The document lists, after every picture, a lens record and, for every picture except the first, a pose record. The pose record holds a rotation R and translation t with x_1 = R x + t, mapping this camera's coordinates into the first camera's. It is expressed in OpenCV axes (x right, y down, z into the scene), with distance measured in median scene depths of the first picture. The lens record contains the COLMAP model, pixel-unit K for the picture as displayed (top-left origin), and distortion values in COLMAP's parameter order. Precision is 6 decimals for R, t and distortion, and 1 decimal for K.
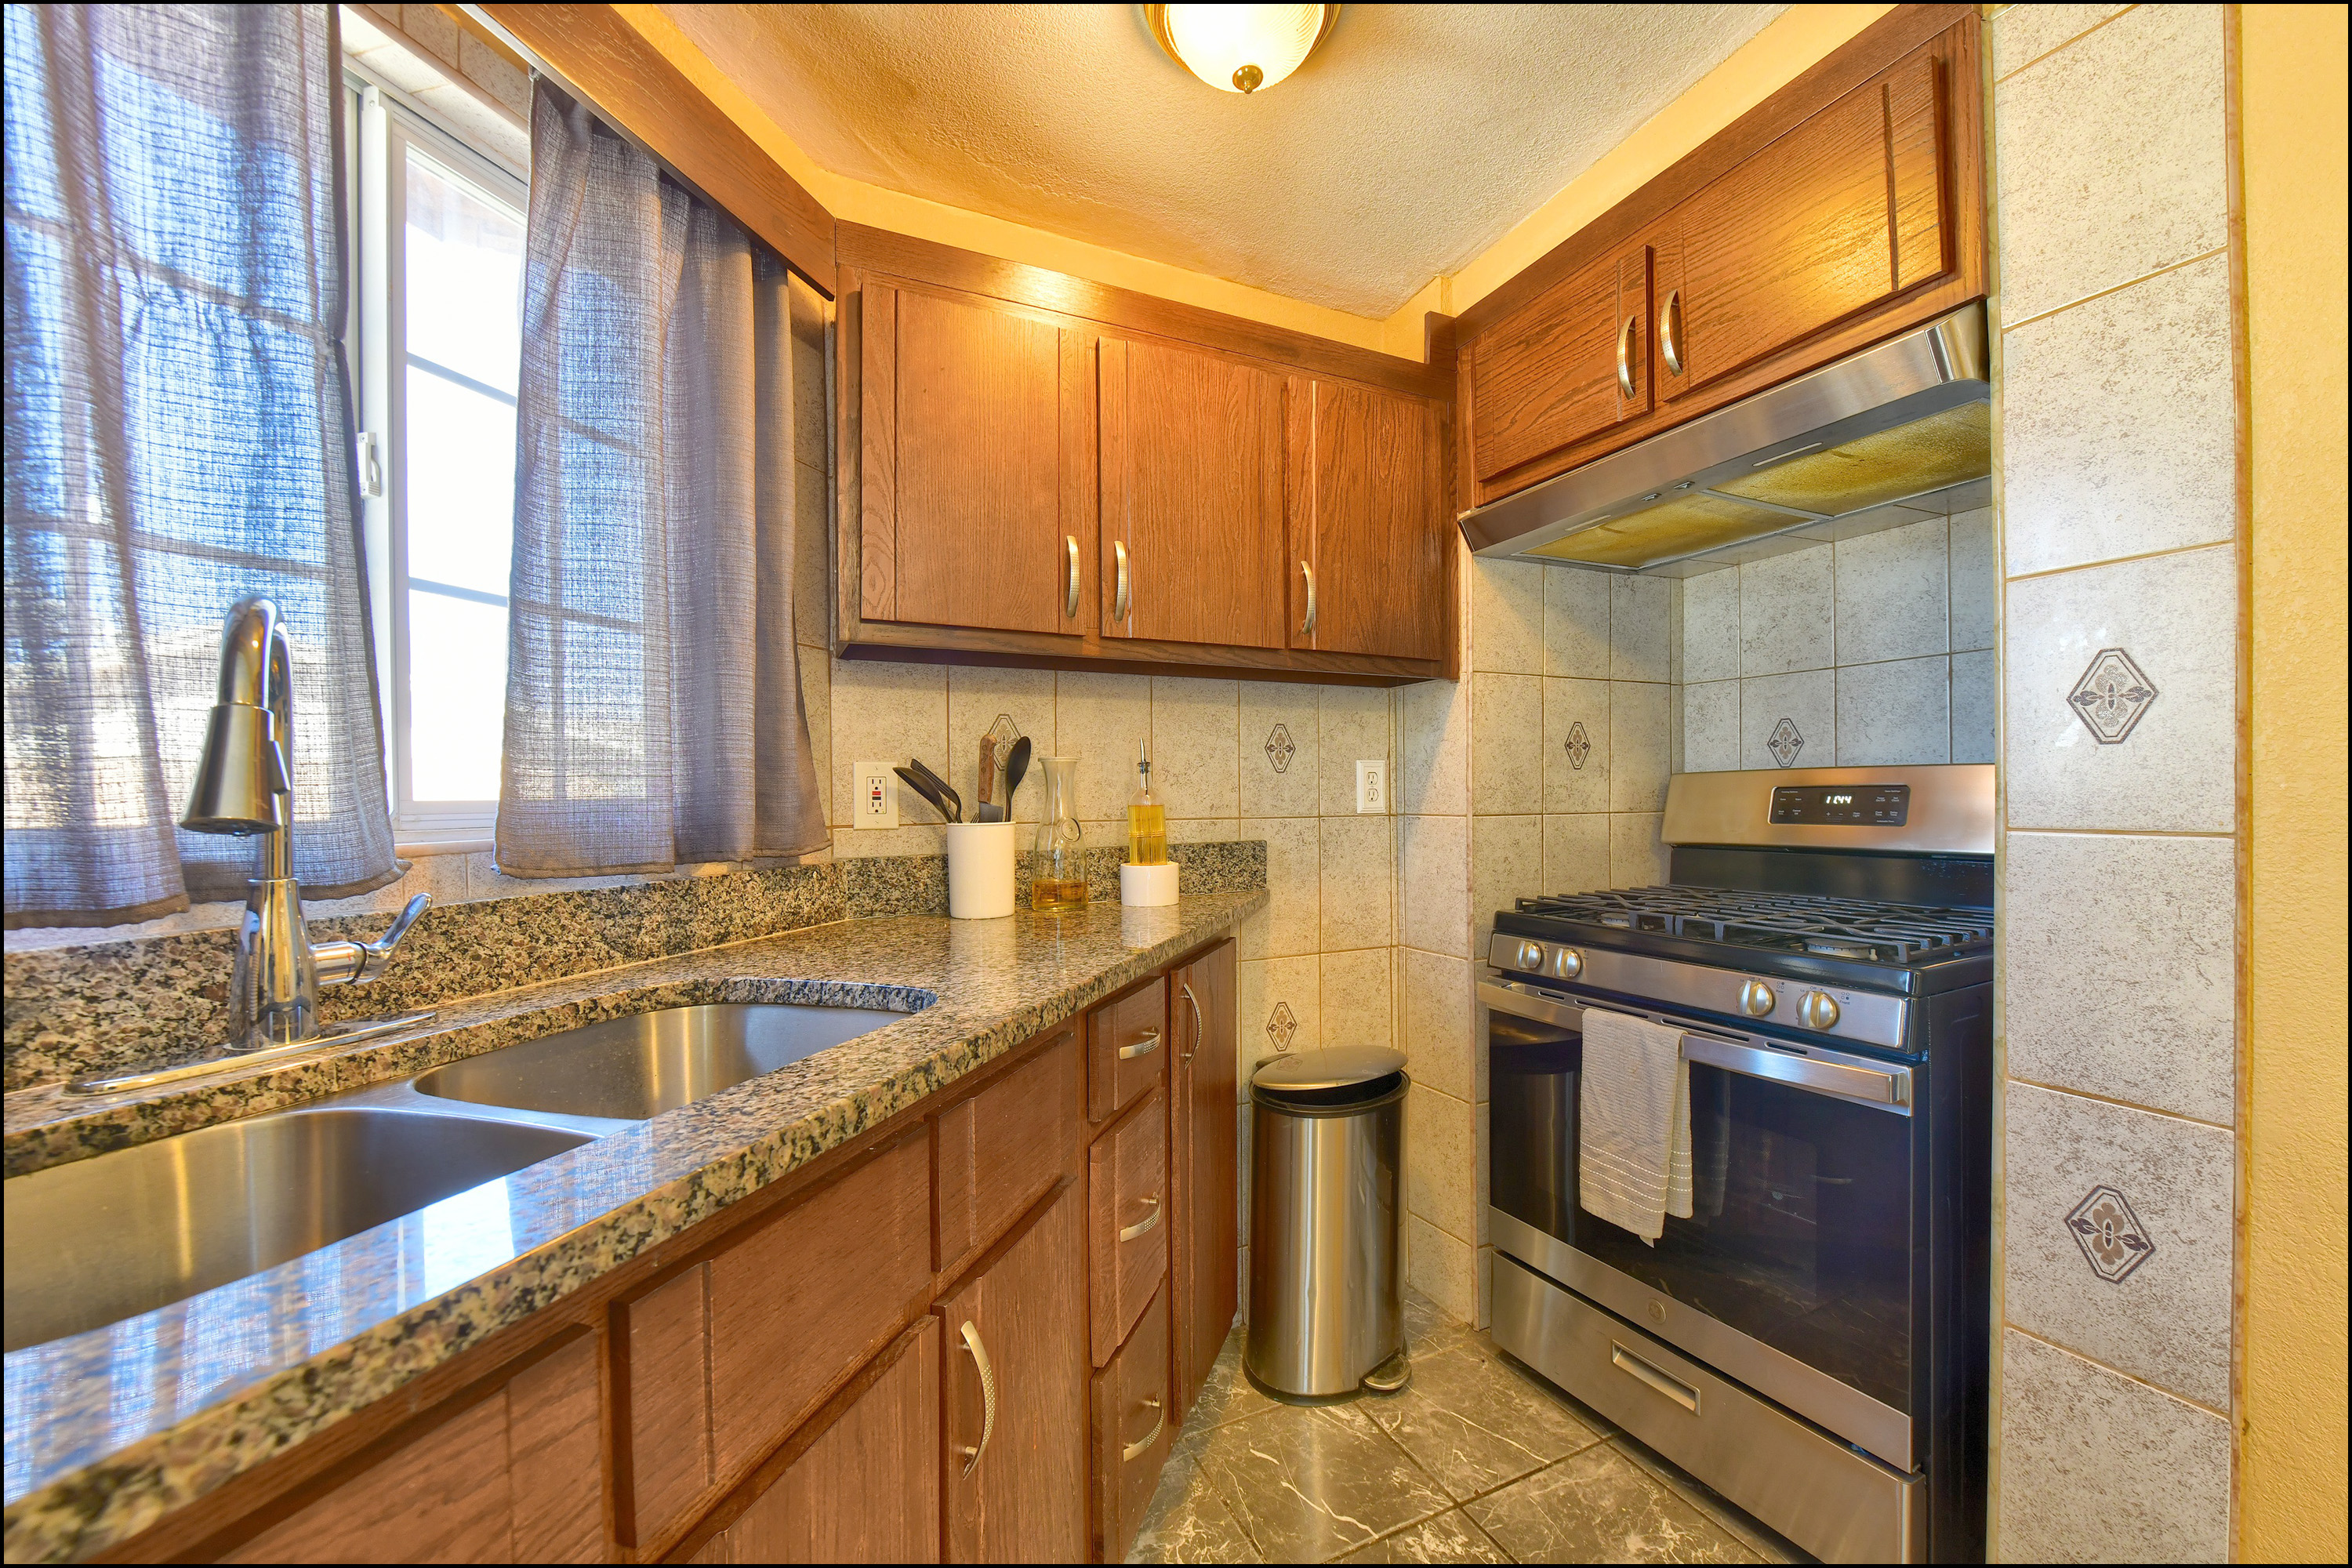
lens RADIAL K [[933.1, 0, 1191.7], [0, 933.1, 801.6], [0, 0, 1]] dist [-0.009539, -0.000915]
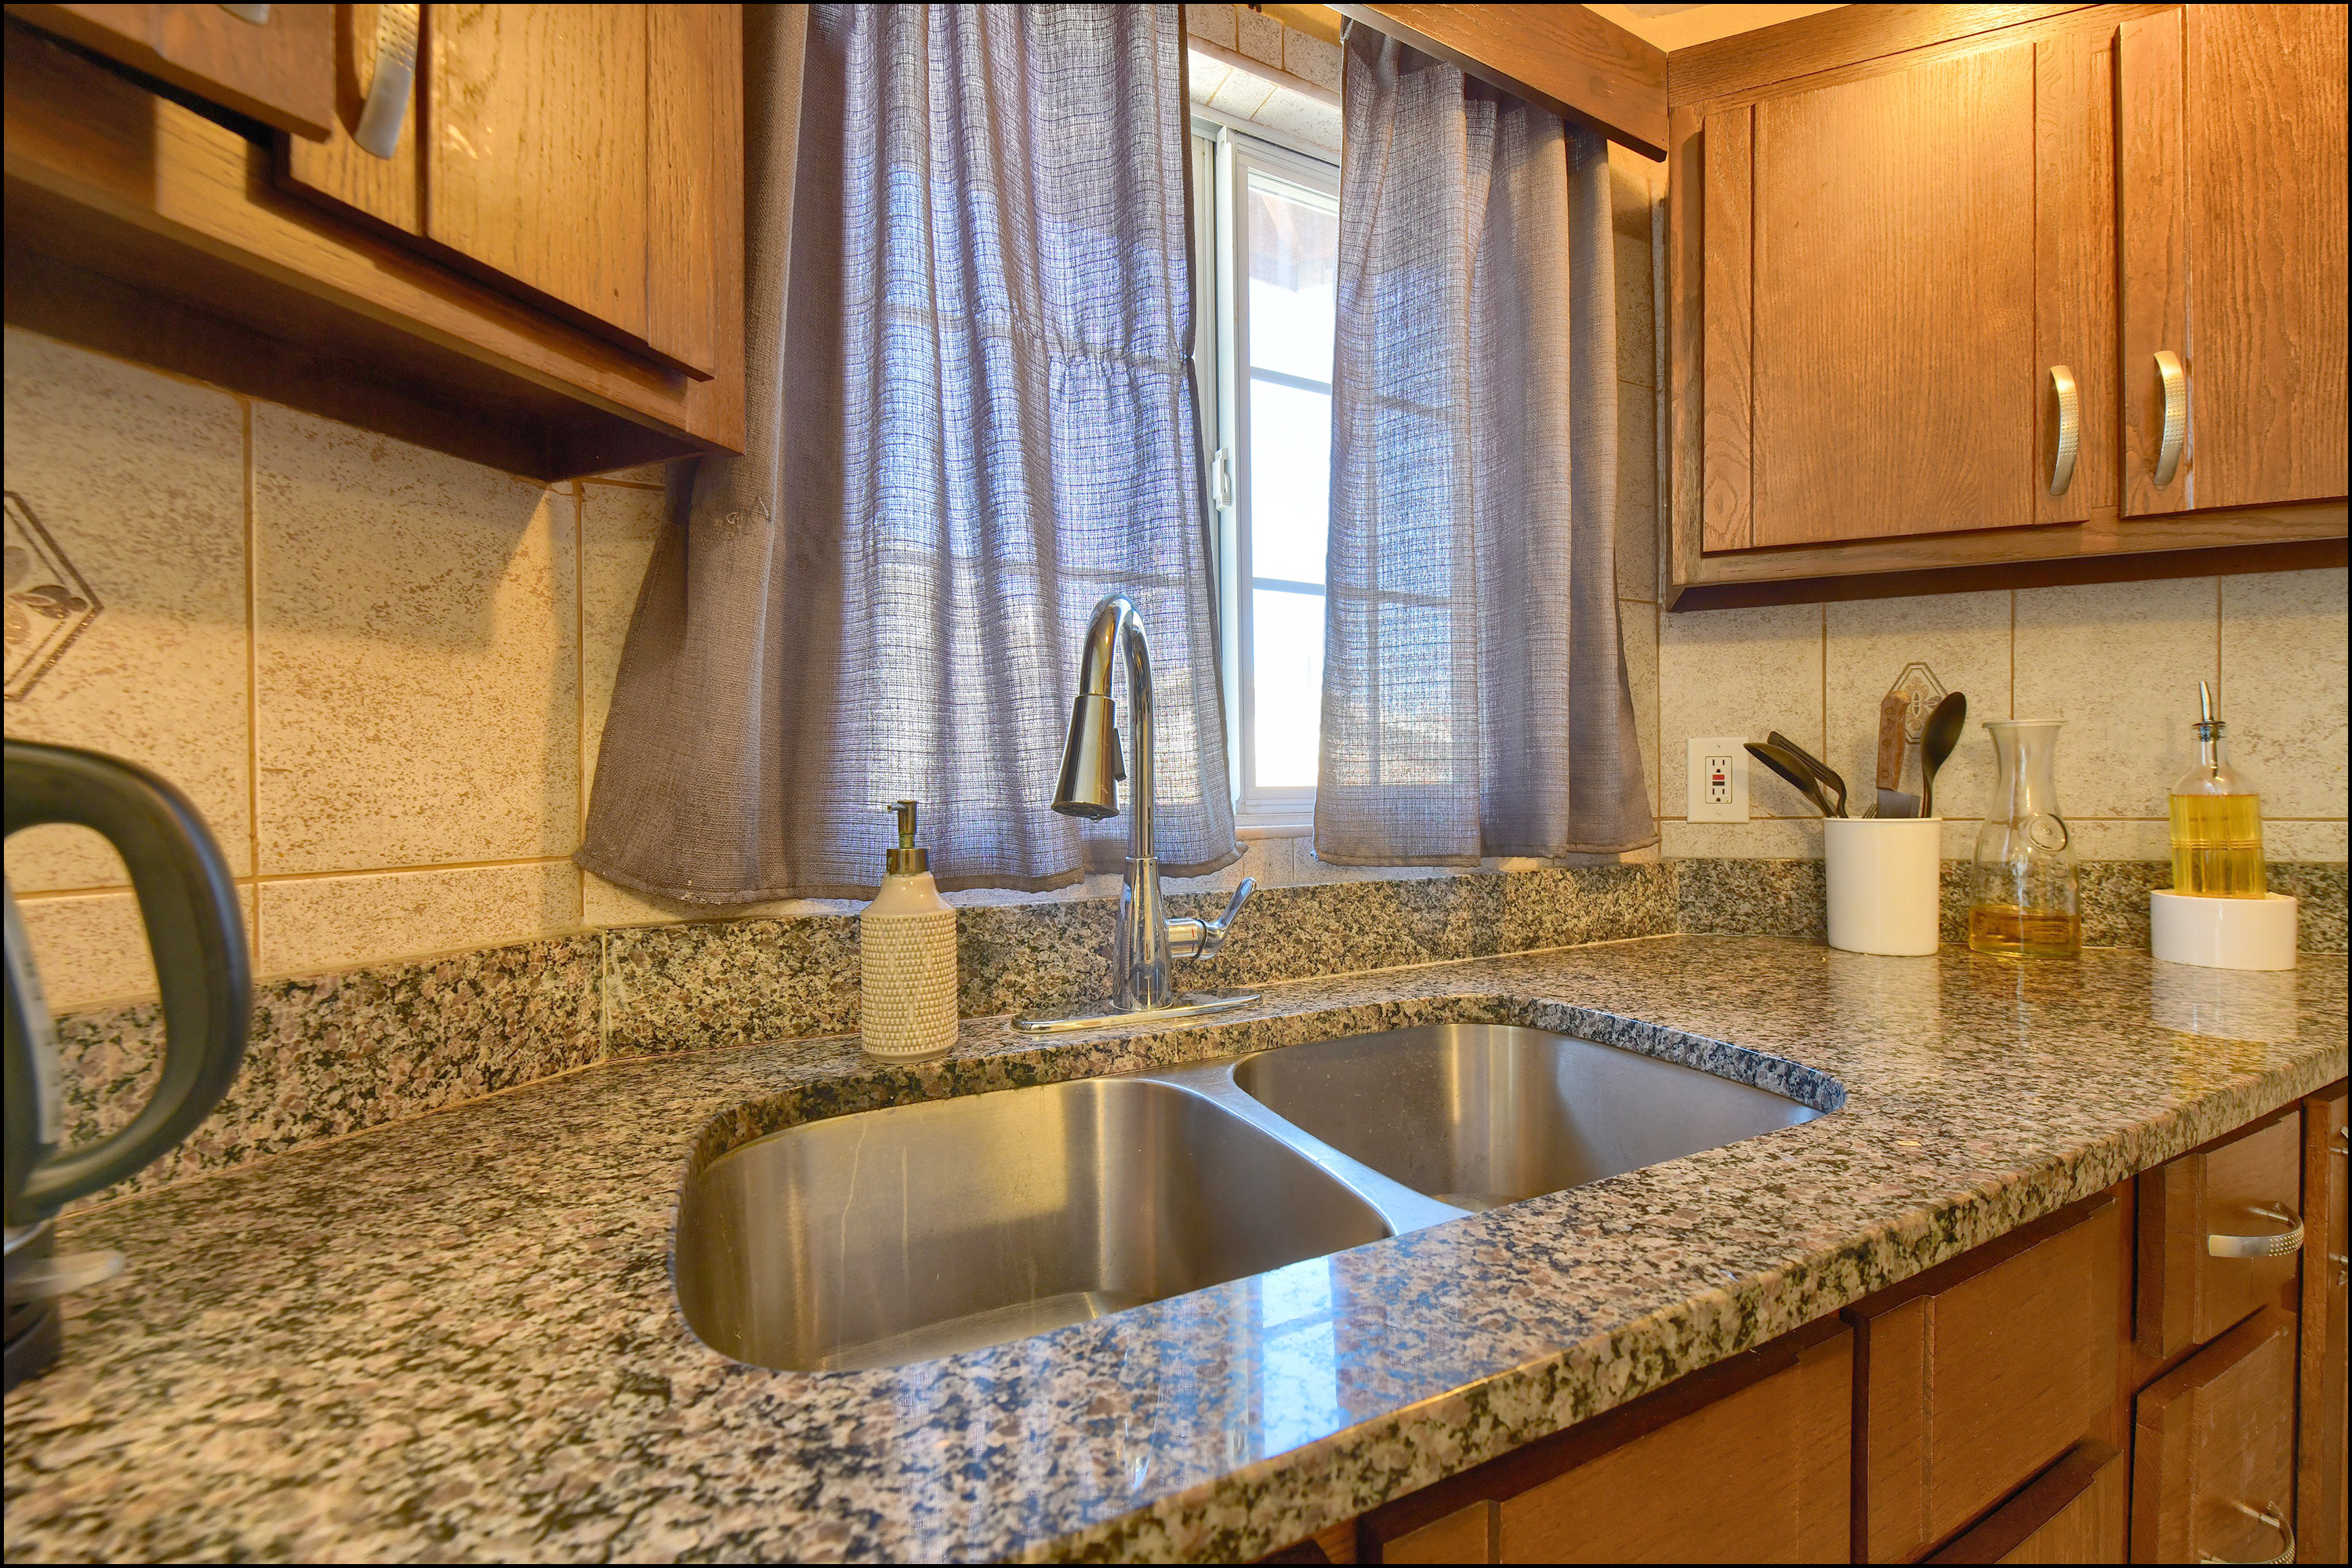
lens RADIAL K [[933.1, 0, 1191.4], [0, 933.1, 798.0], [0, 0, 1]] dist [-0.009539, -0.000915]
pose [[0.681811, 0.009061, -0.731472, -0.101455], [-0.001340, 0.999937, 0.011137, 0.000449], [0.731527, -0.006614, 0.681780, 0.208192]]
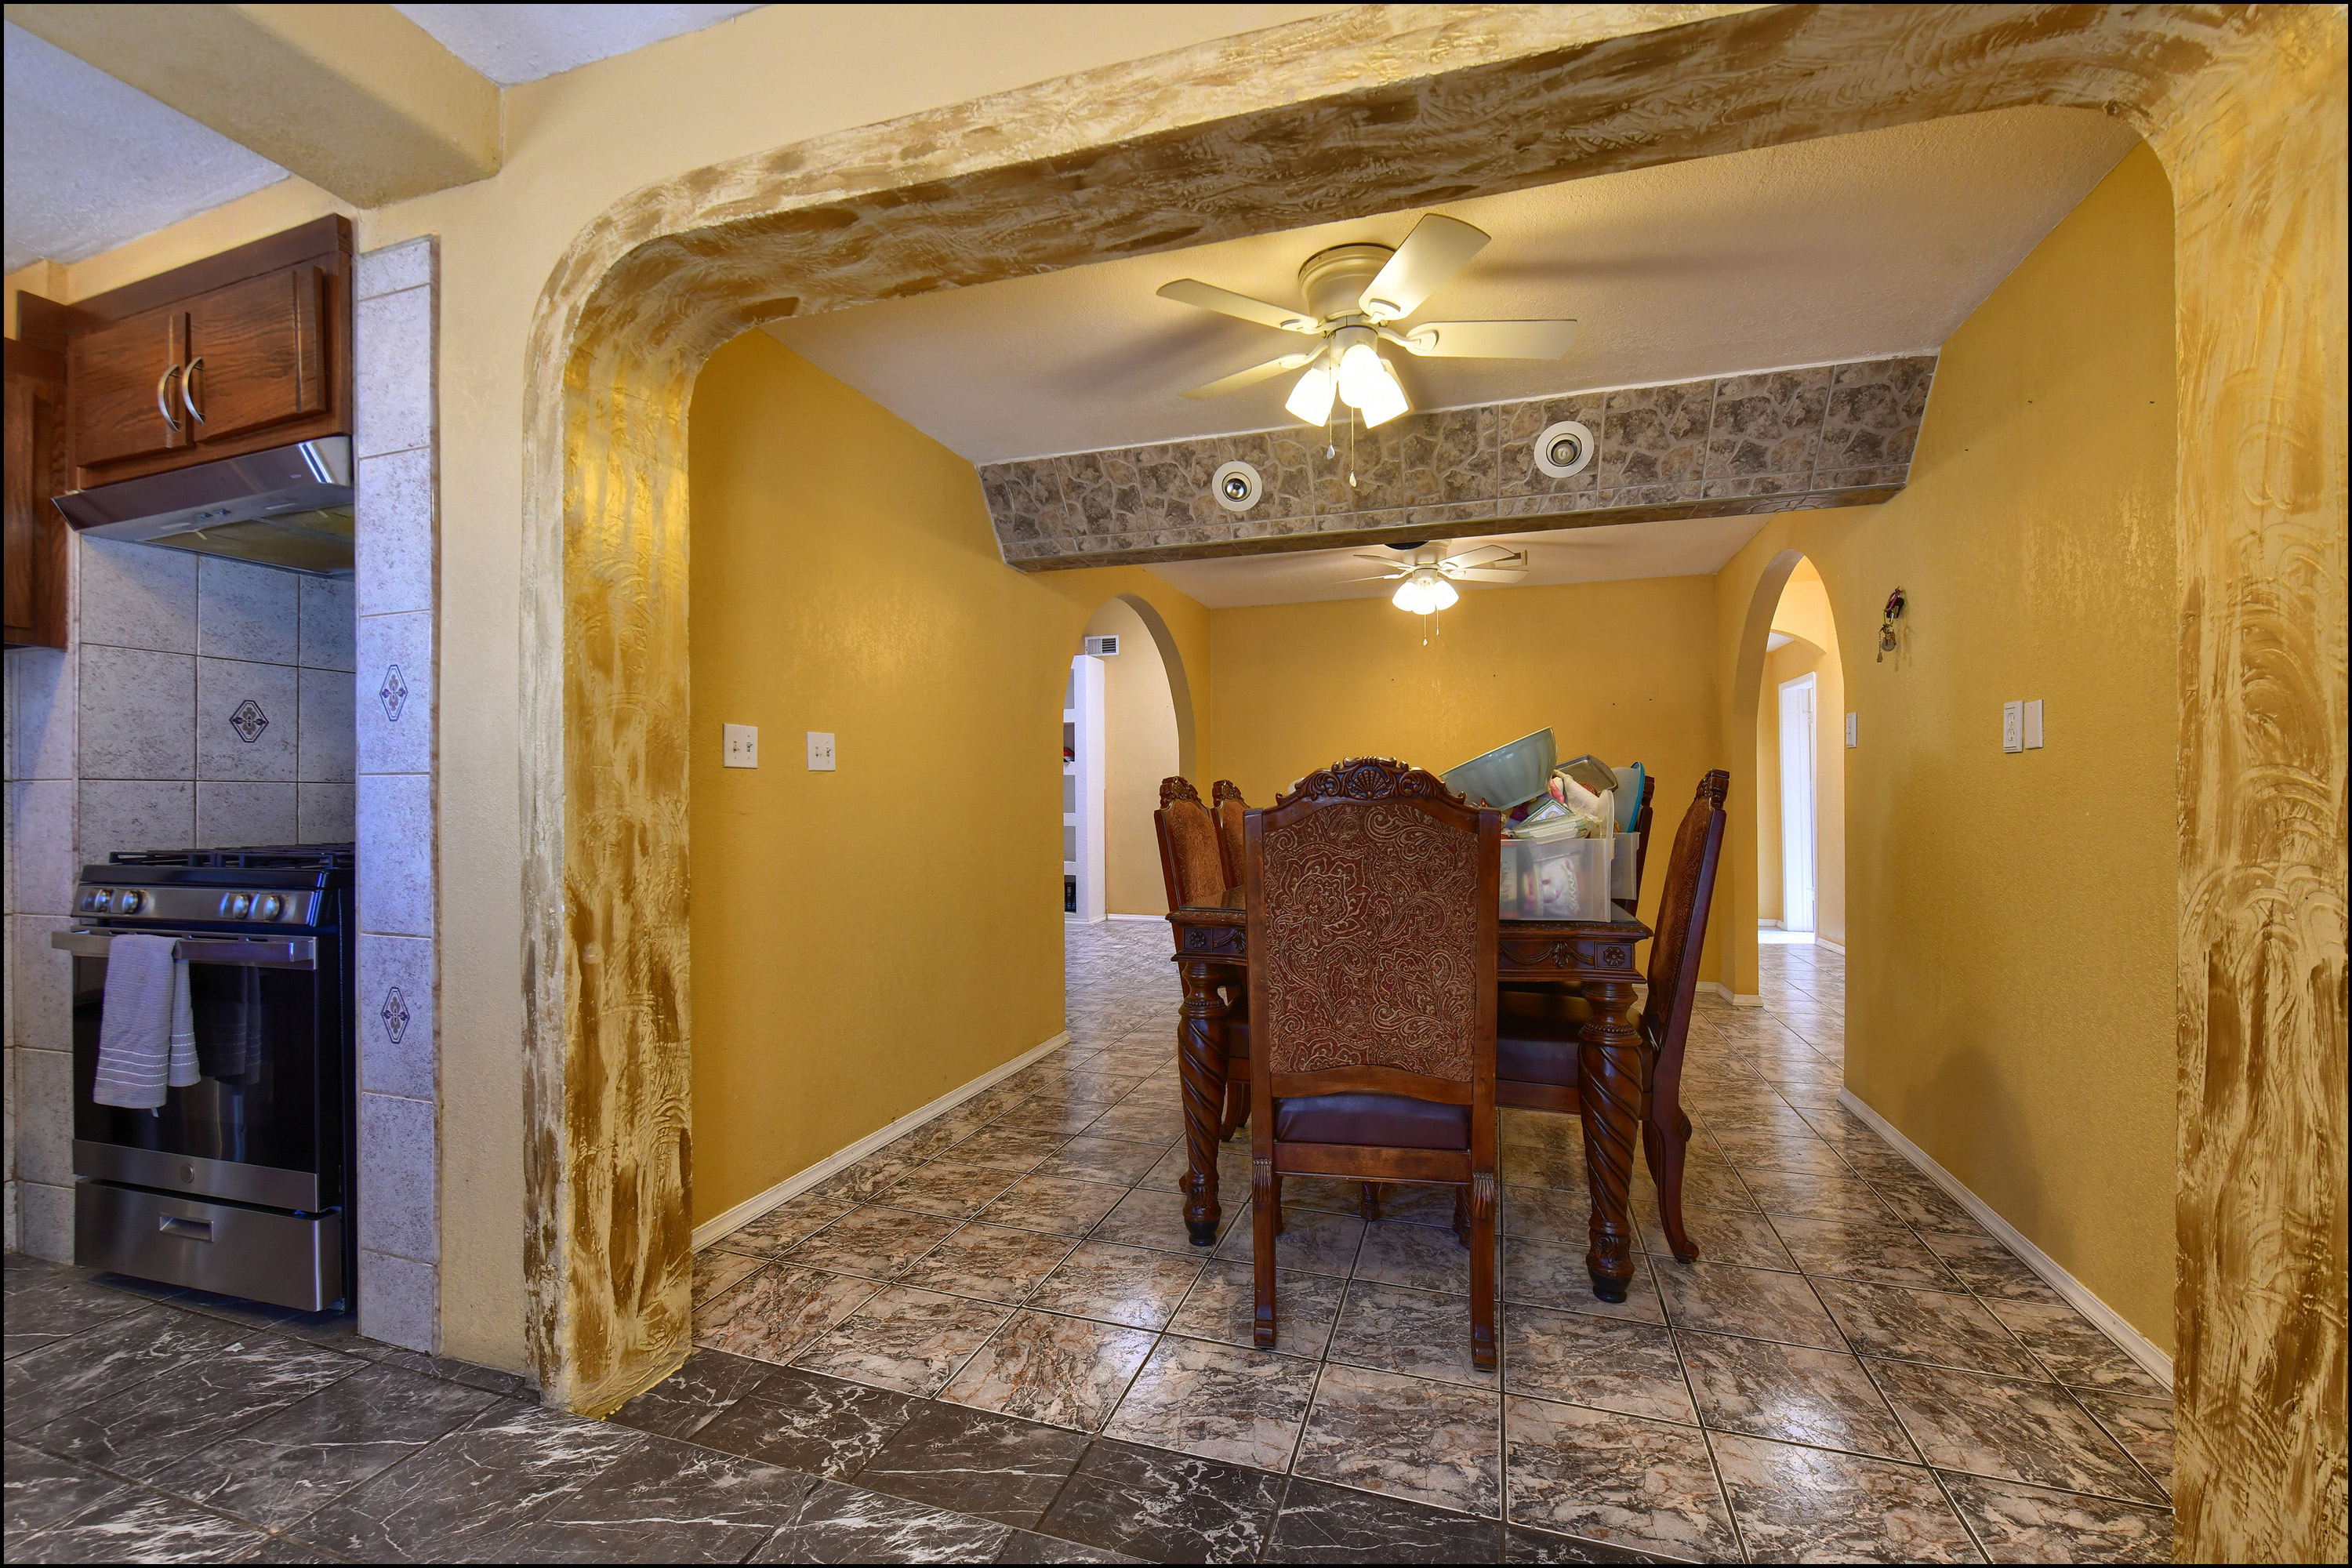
lens RADIAL K [[933.1, 0, 1177.0], [0, 933.1, 798.3], [0, 0, 1]] dist [-0.009539, -0.000915]
pose [[0.679878, 0.005092, 0.733307, 0.525365], [0.003841, 0.999937, -0.010504, 0.072125], [-0.733315, 0.009958, 0.679816, -0.853768]]
